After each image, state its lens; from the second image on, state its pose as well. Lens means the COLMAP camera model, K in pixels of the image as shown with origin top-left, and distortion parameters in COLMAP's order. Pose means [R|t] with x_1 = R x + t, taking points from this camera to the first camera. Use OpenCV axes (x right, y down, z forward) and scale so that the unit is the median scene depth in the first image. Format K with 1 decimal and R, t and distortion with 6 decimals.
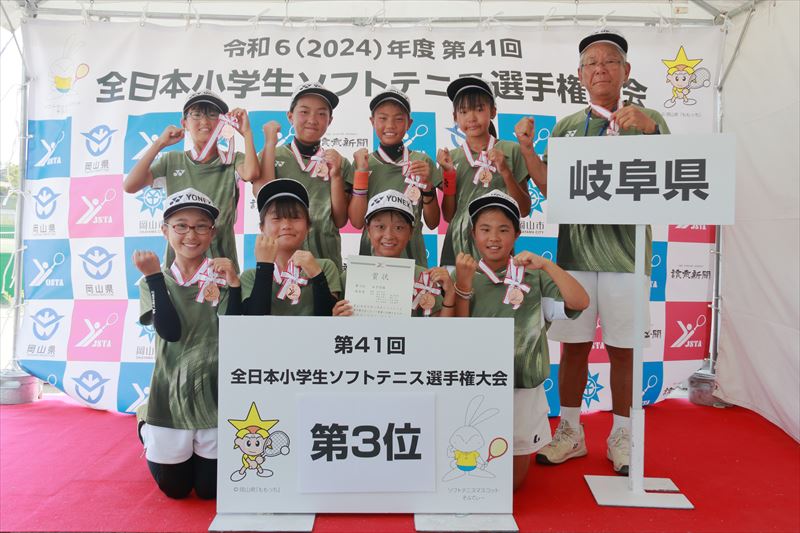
lens RADIAL K [[731.6, 0, 400.0], [0, 731.6, 266.5], [0, 0, 1]] dist [0.053460, -0.167840]
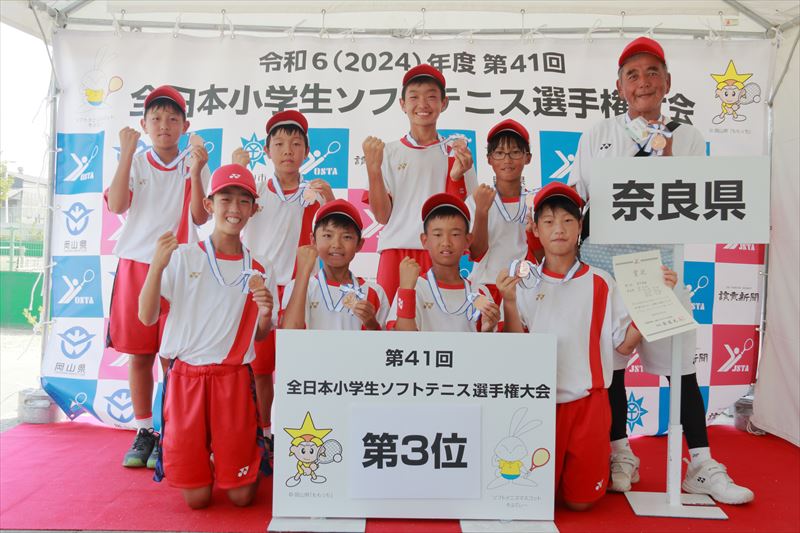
lens RADIAL K [[908.1, 0, 400.8], [0, 908.1, 282.0], [0, 0, 1]] dist [0.003766, -0.009296]
pose [[0.999898, 0.007268, -0.012296, -0.035471], [-0.007402, 0.999914, -0.010871, 0.008004], [0.012216, 0.010961, 0.999865, -0.206441]]
